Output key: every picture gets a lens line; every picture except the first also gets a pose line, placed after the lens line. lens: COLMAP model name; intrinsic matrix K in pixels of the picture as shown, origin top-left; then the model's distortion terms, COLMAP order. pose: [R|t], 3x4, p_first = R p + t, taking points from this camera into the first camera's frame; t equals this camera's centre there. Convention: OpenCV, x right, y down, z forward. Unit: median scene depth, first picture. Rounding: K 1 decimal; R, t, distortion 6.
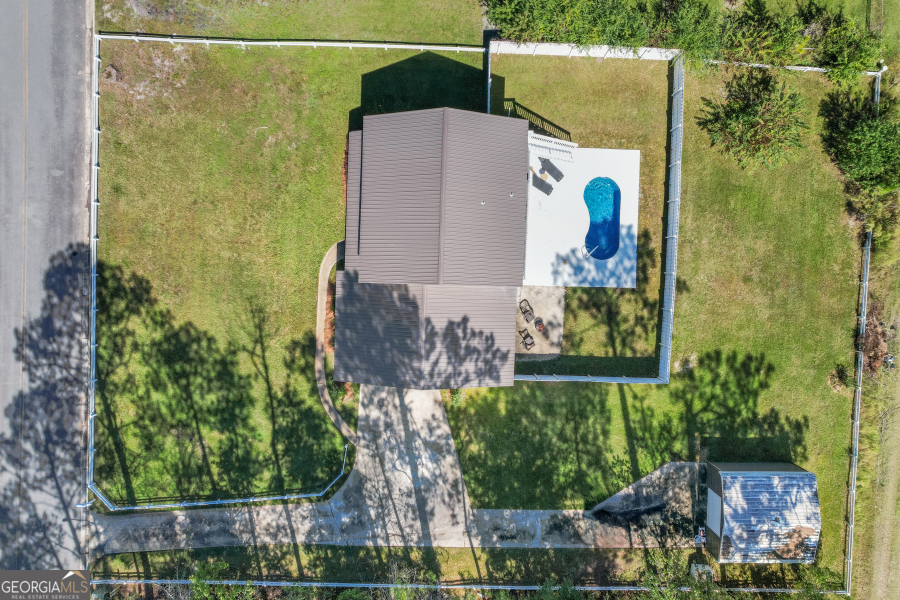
lens RADIAL K [[568.0, 0, 449.2], [0, 568.0, 295.7], [0, 0, 1]] dist [-0.053713, 0.033771]
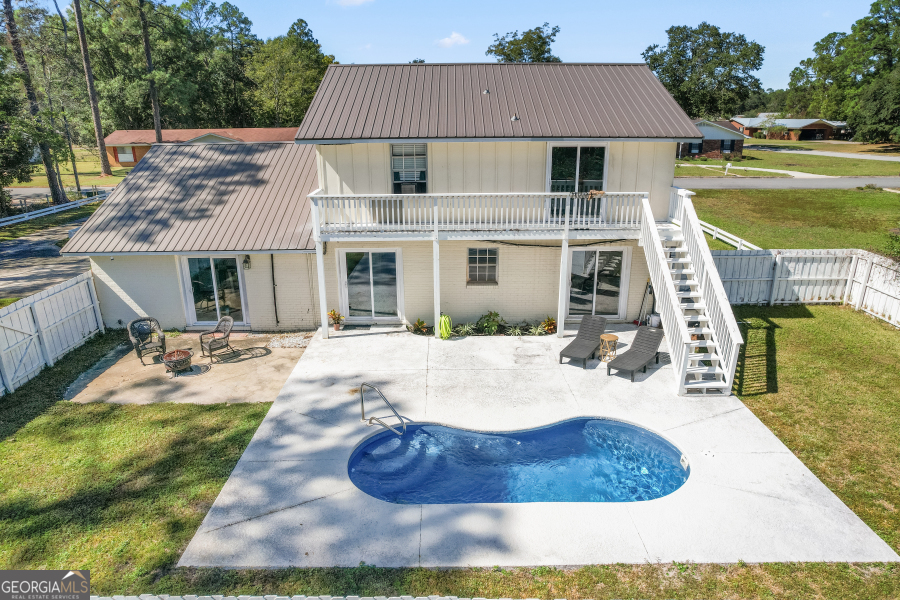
lens RADIAL K [[568.0, 0, 453.7], [0, 568.0, 295.7], [0, 0, 1]] dist [-0.053713, 0.033771]
pose [[0.041436, 0.292620, -0.955331, 0.483520], [-0.998957, -0.006236, -0.045238, -0.096654], [-0.019195, 0.956208, 0.292057, 0.861300]]
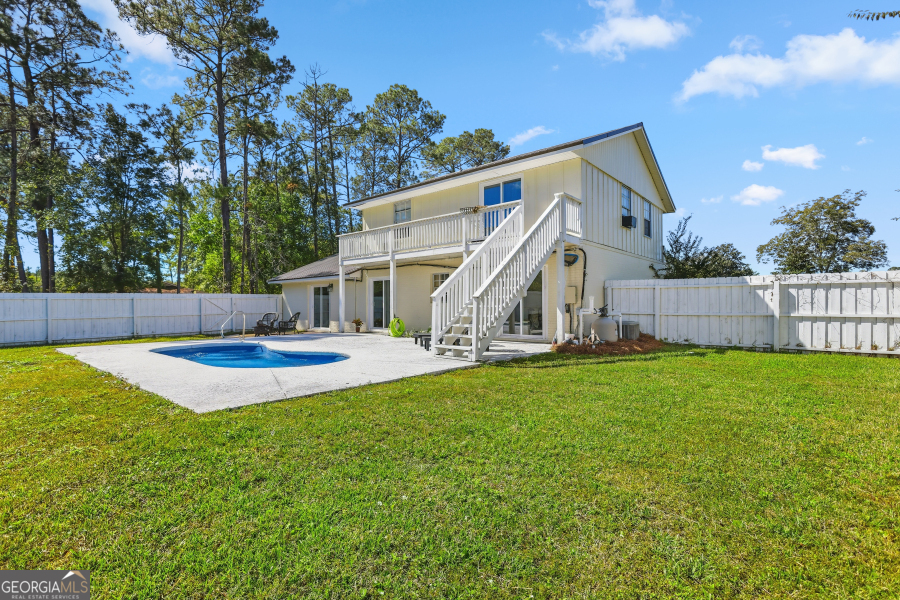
lens RADIAL K [[420.6, 0, 452.7], [0, 420.6, 300.0], [0, 0, 1]] dist [-0.003852, -0.001141]
pose [[-0.625462, -0.023220, -0.779909, 0.374810], [-0.779859, -0.013193, 0.625816, -0.374177], [-0.024821, 0.999643, -0.009857, 0.971661]]
